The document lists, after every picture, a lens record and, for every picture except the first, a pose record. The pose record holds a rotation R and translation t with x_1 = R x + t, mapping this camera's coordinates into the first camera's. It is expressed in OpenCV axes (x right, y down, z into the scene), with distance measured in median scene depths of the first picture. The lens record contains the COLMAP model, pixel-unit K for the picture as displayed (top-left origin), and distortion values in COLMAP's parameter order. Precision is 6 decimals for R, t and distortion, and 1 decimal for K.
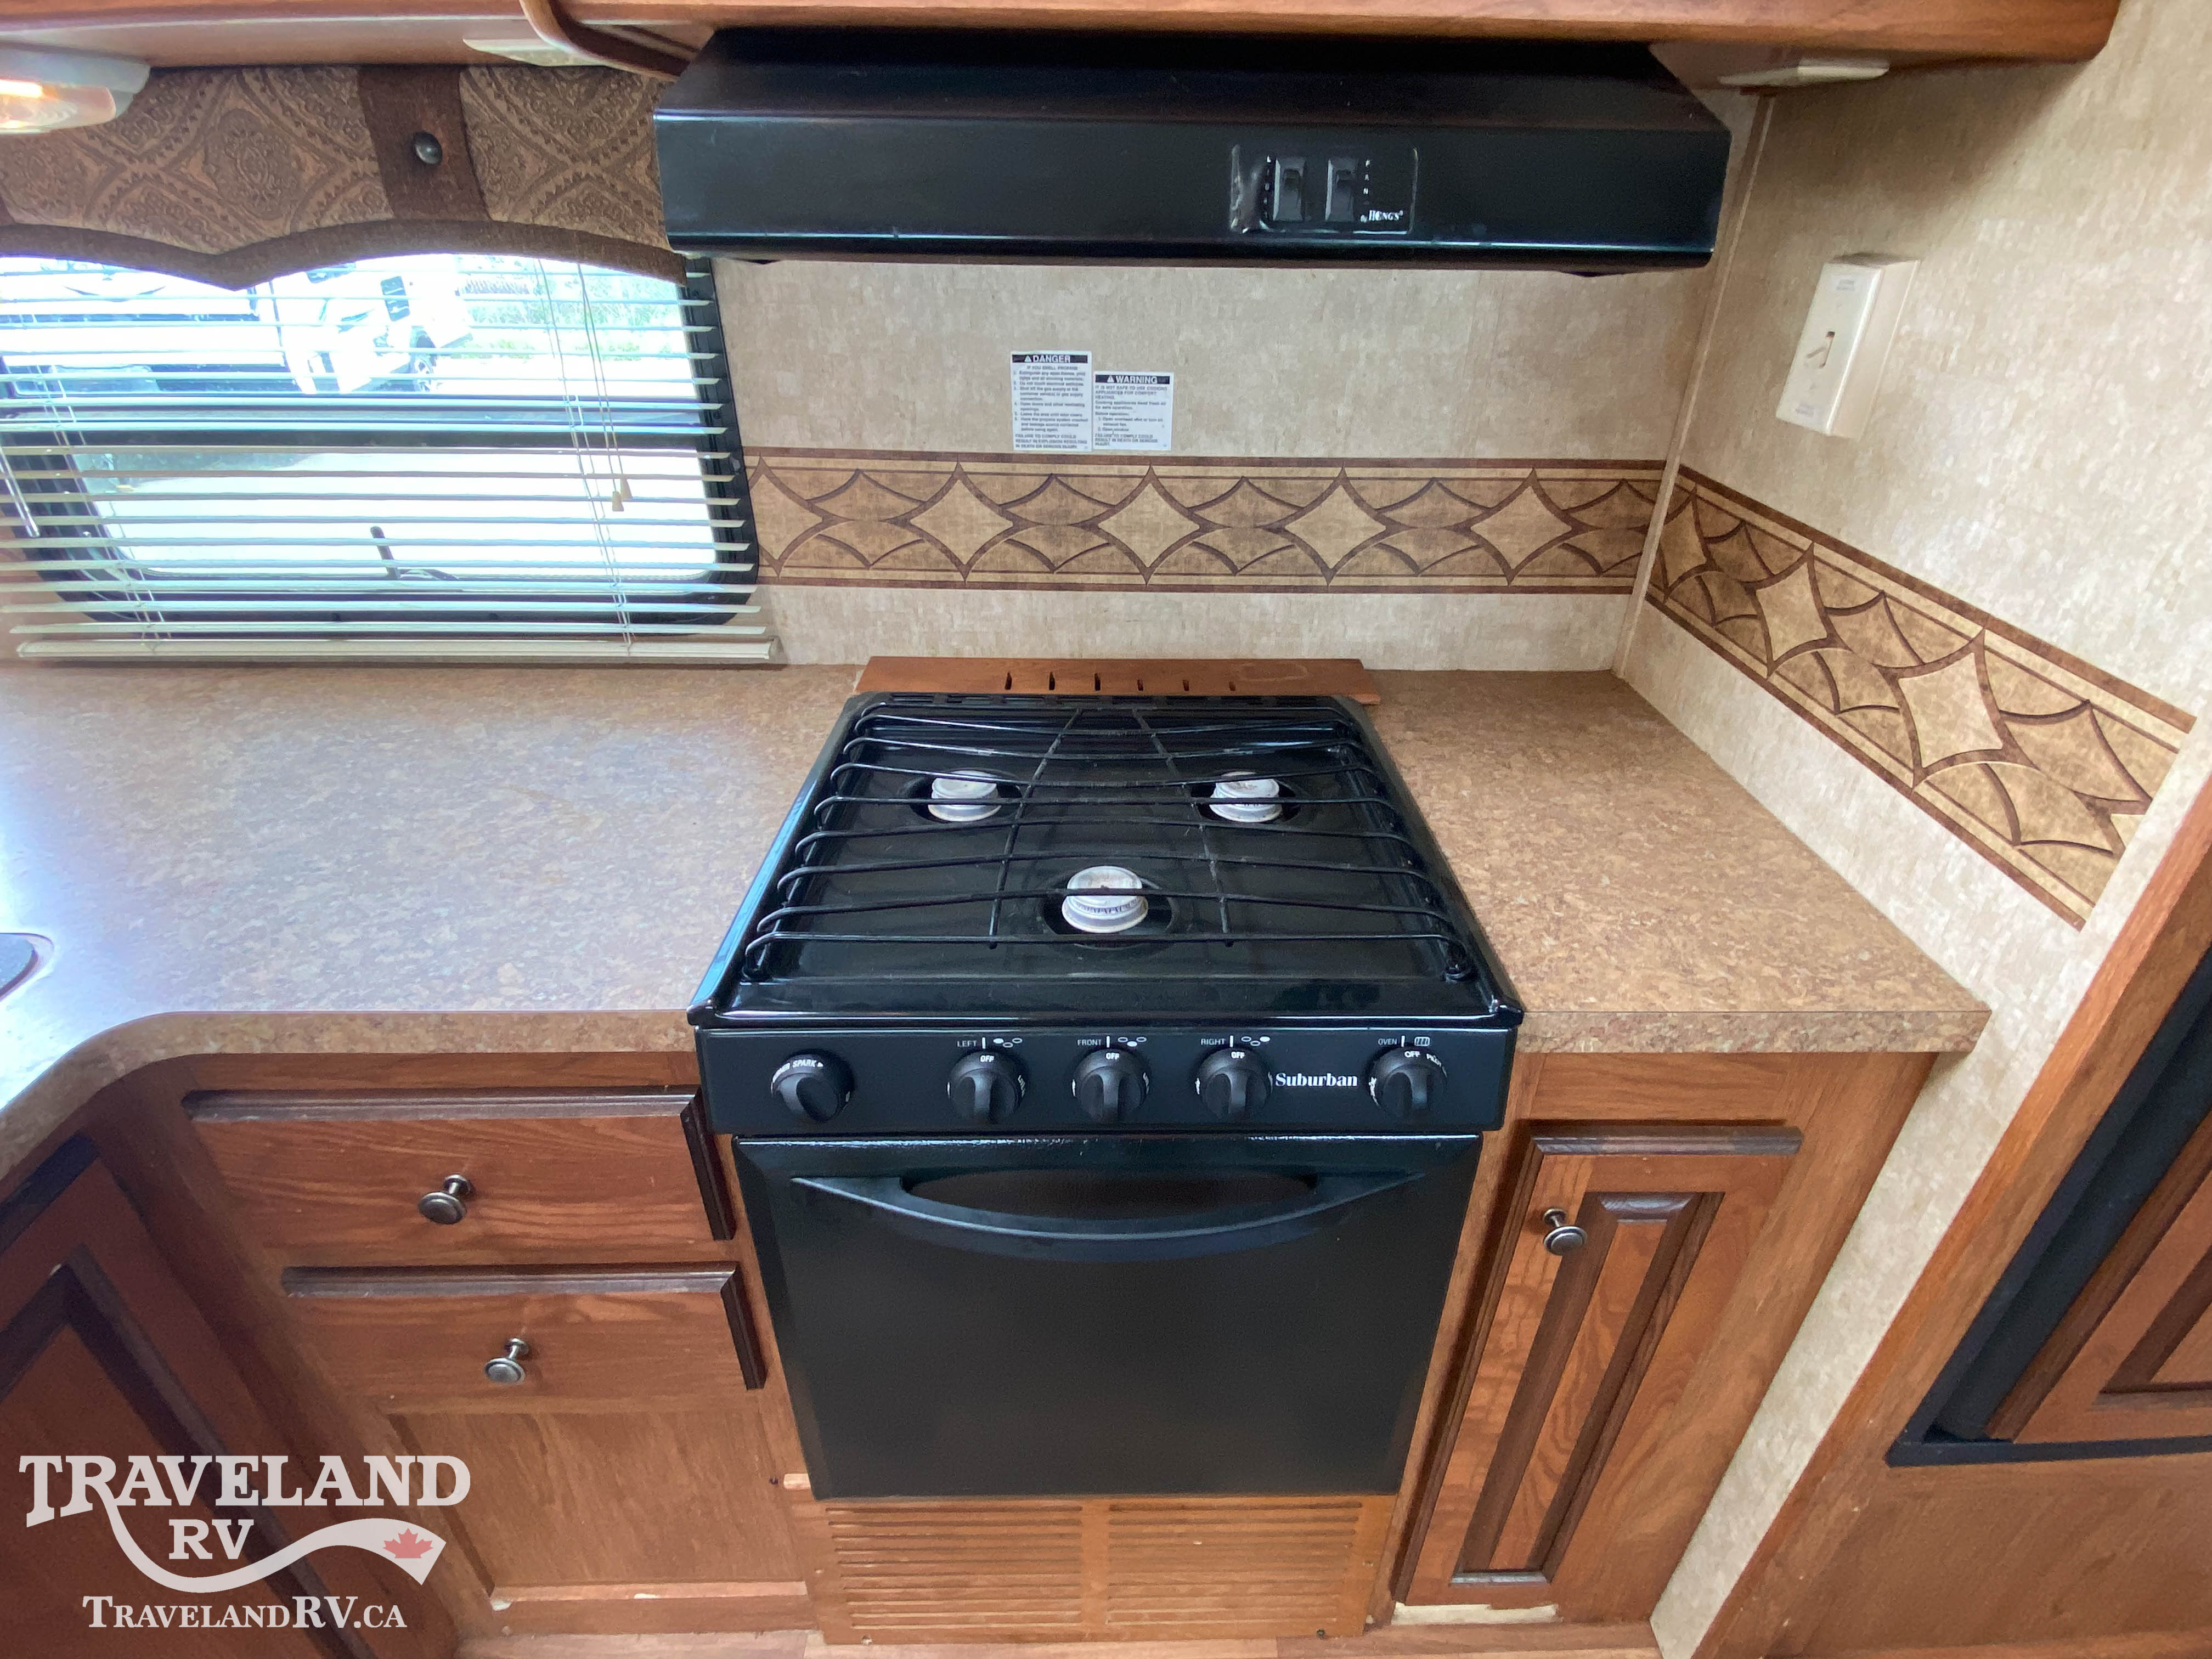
lens RADIAL K [[1092.8, 0, 1127.4], [0, 1092.8, 836.7], [0, 0, 1]] dist [0.007825, -0.010365]
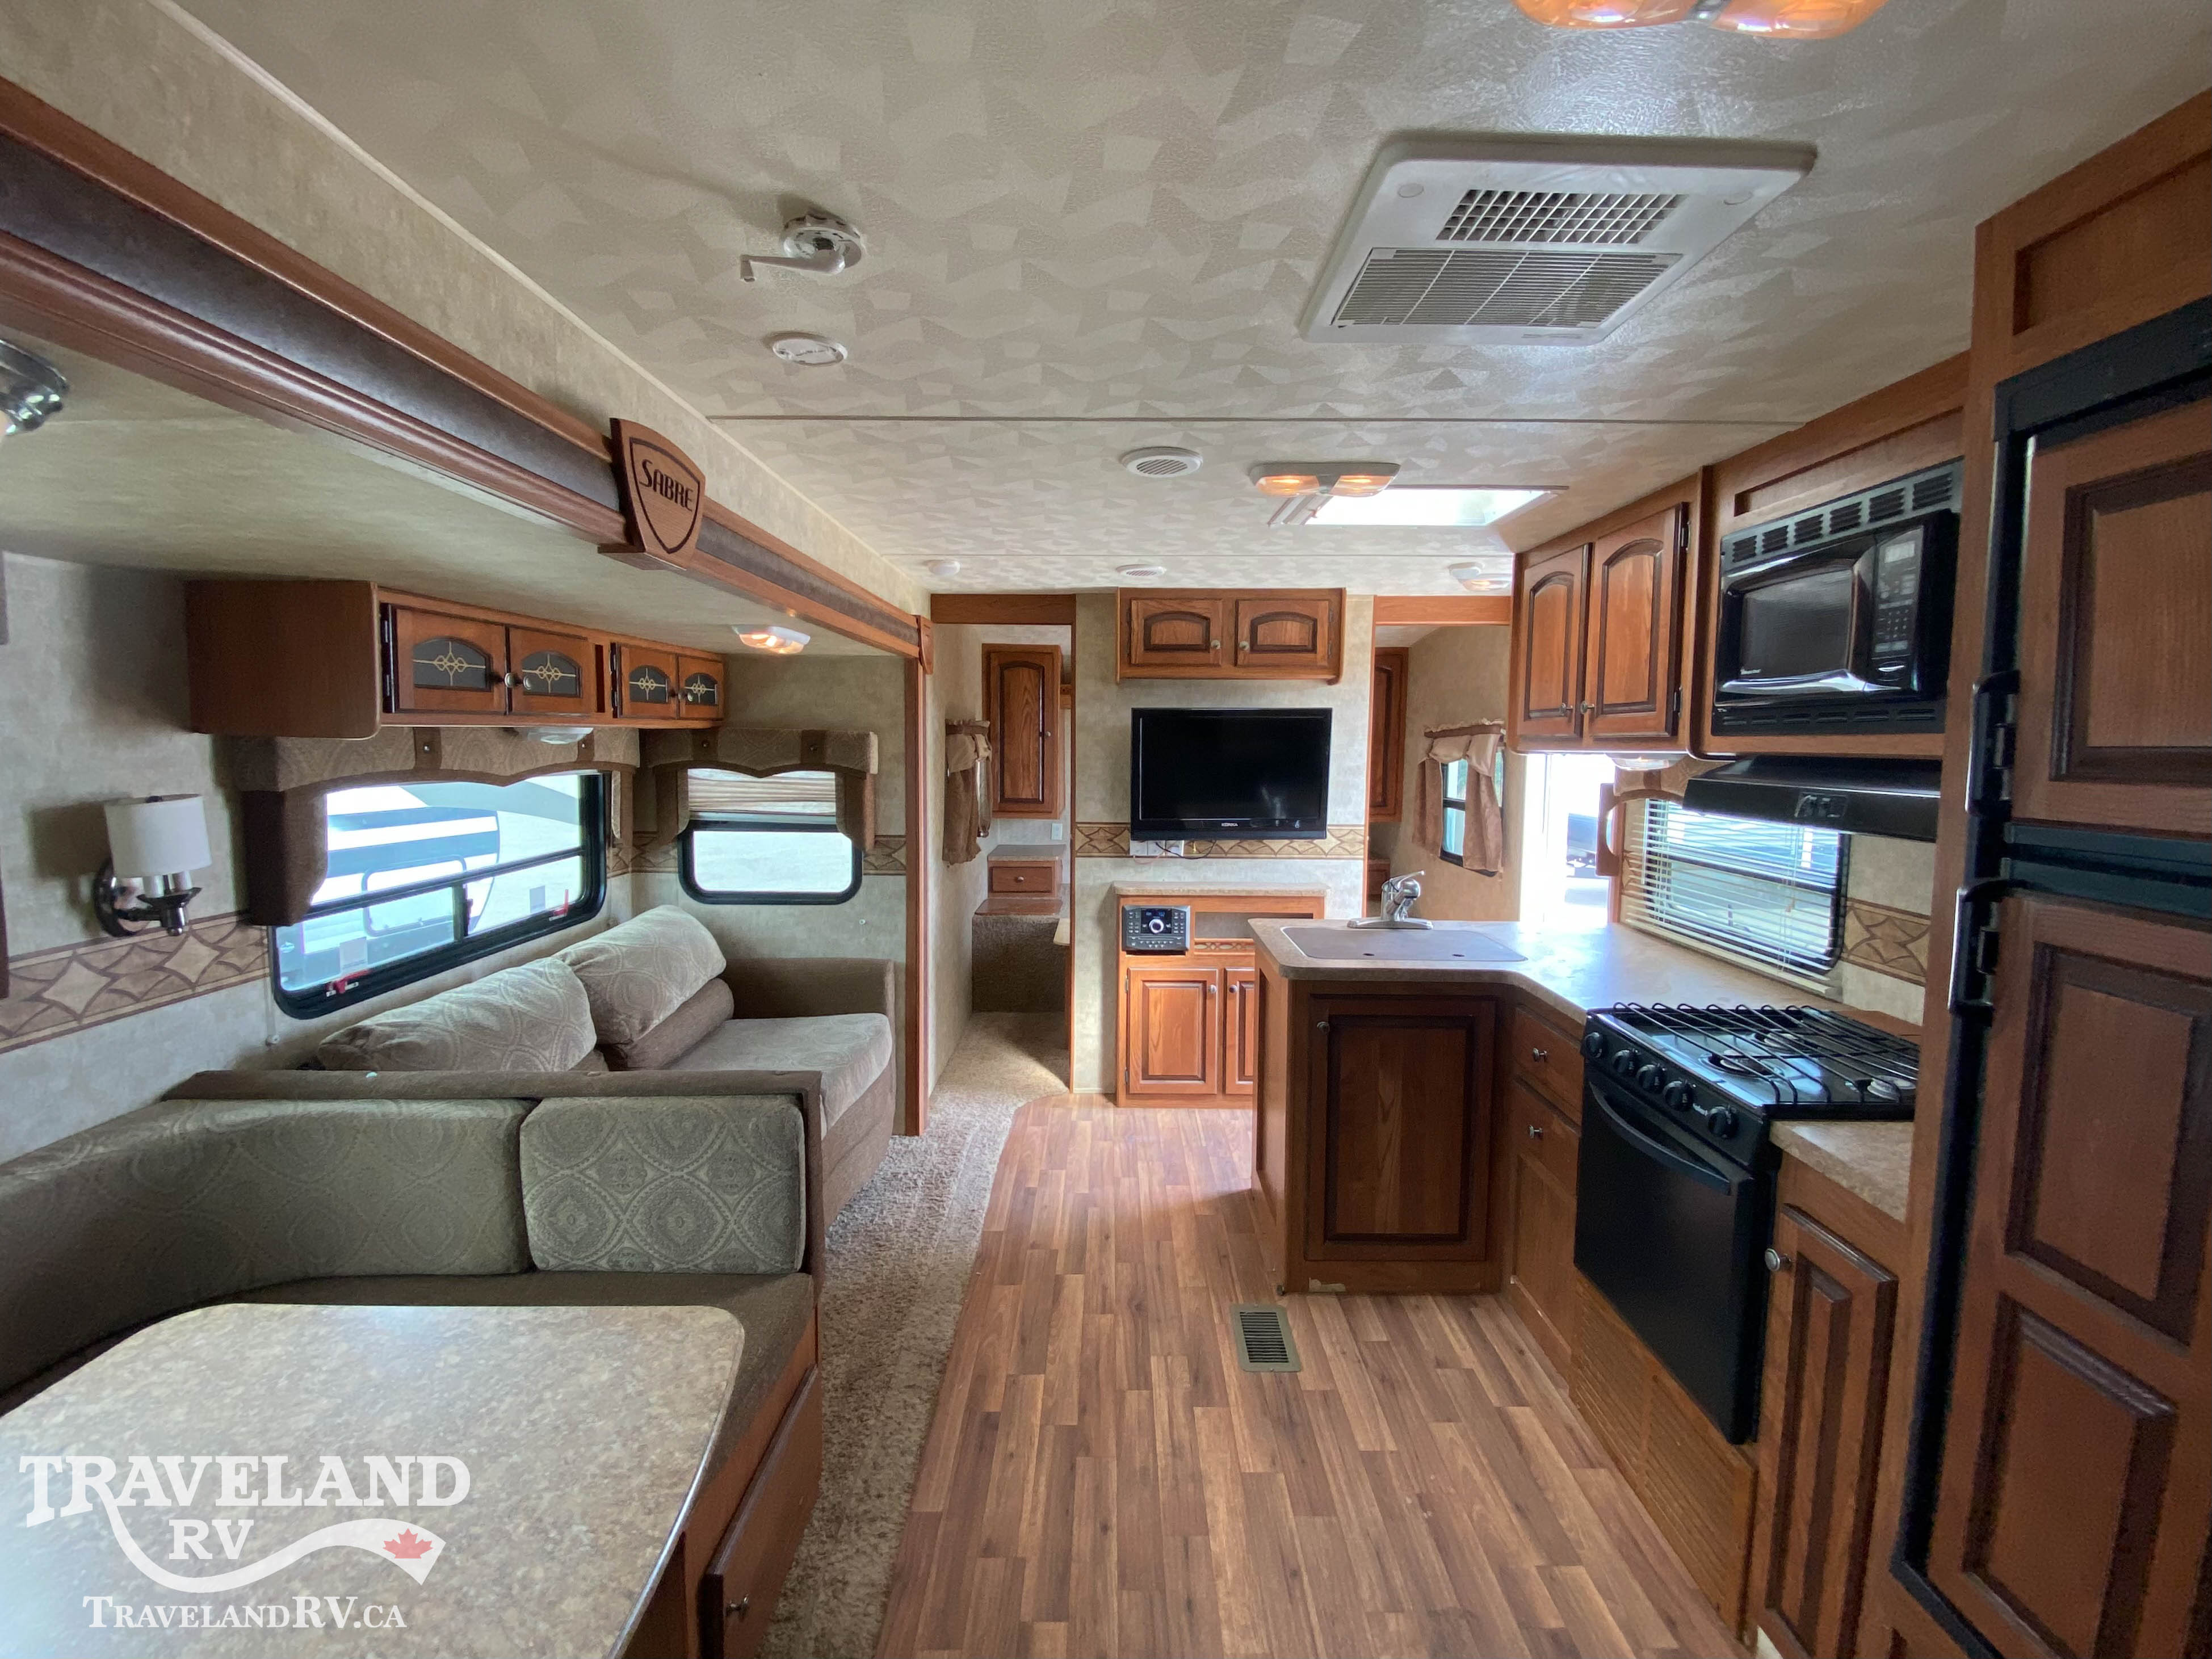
lens RADIAL K [[907.0, 0, 1108.4], [0, 907.0, 808.3], [0, 0, 1]] dist [0.015252, -0.016507]
pose [[-0.029045, 0.060863, -0.997723, 1.452188], [-0.512661, 0.855962, 0.067139, 0.120339], [0.858100, 0.513444, 0.006341, -0.351681]]
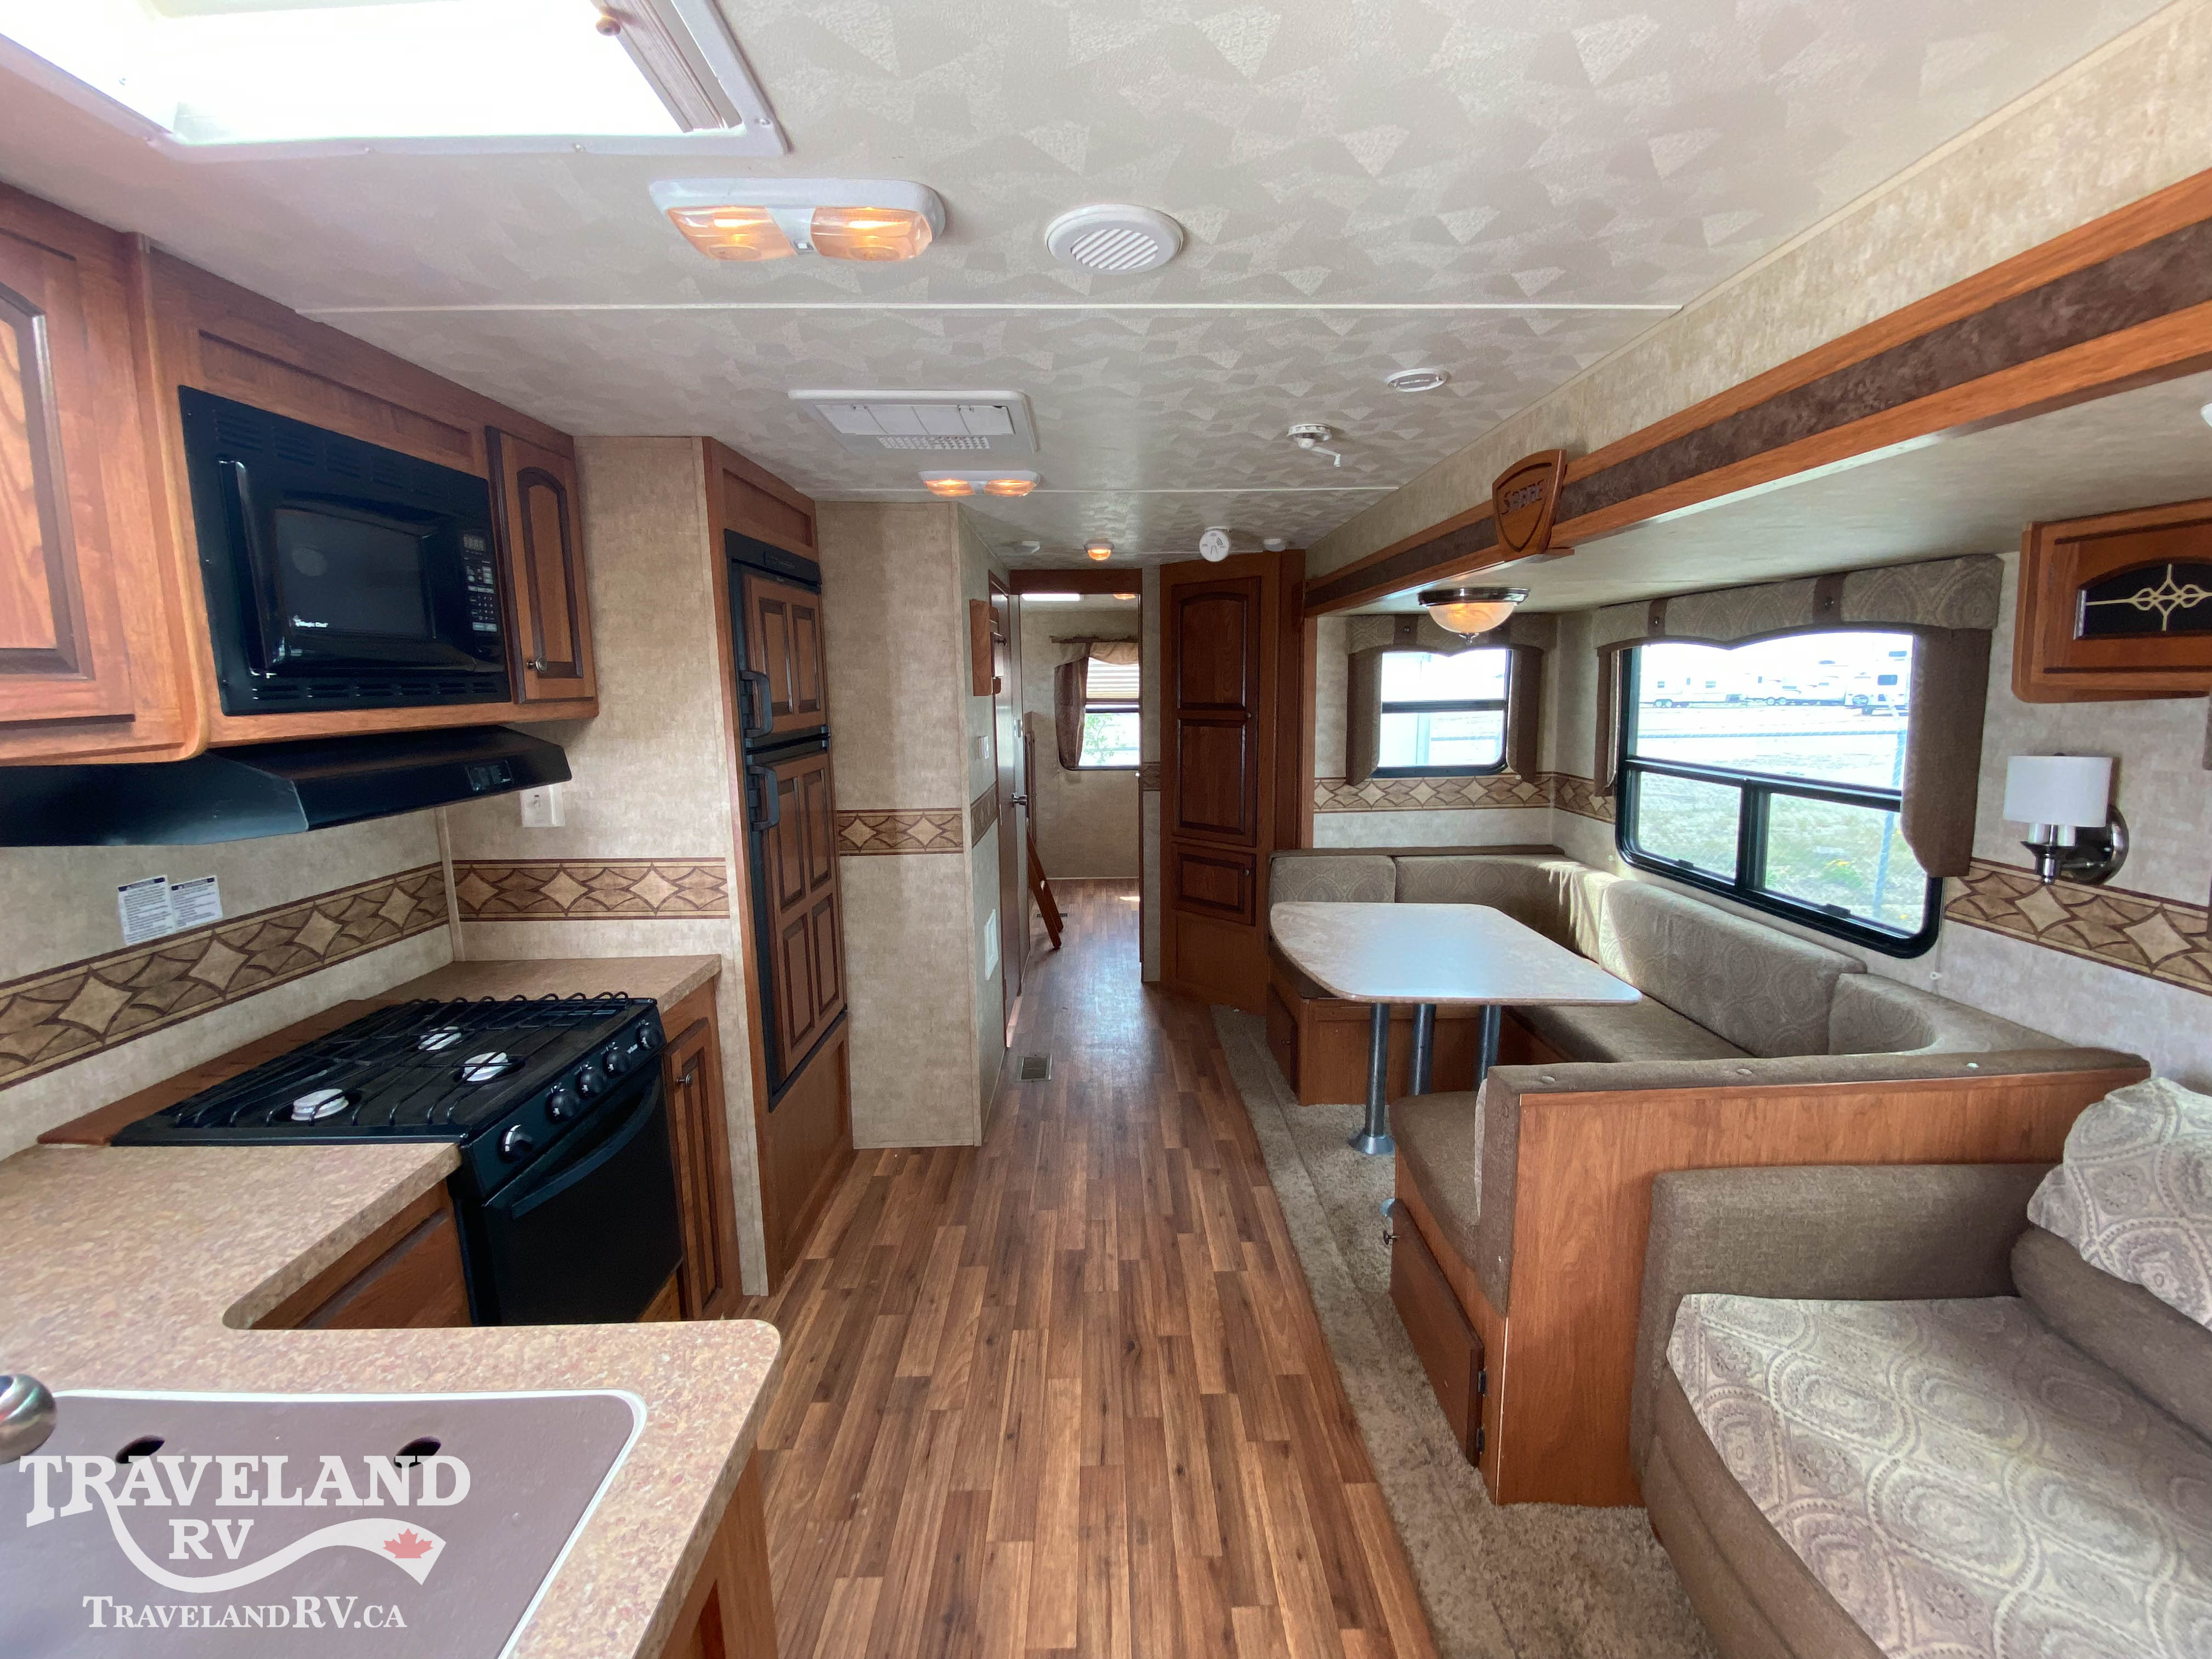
lens RADIAL K [[907.0, 0, 1122.1], [0, 907.0, 817.5], [0, 0, 1]] dist [0.015252, -0.016507]
pose [[0.001567, -0.165886, 0.986144, -1.272974], [0.517671, 0.843860, 0.141129, 0.029306], [-0.855578, 0.510277, 0.087197, -0.358525]]
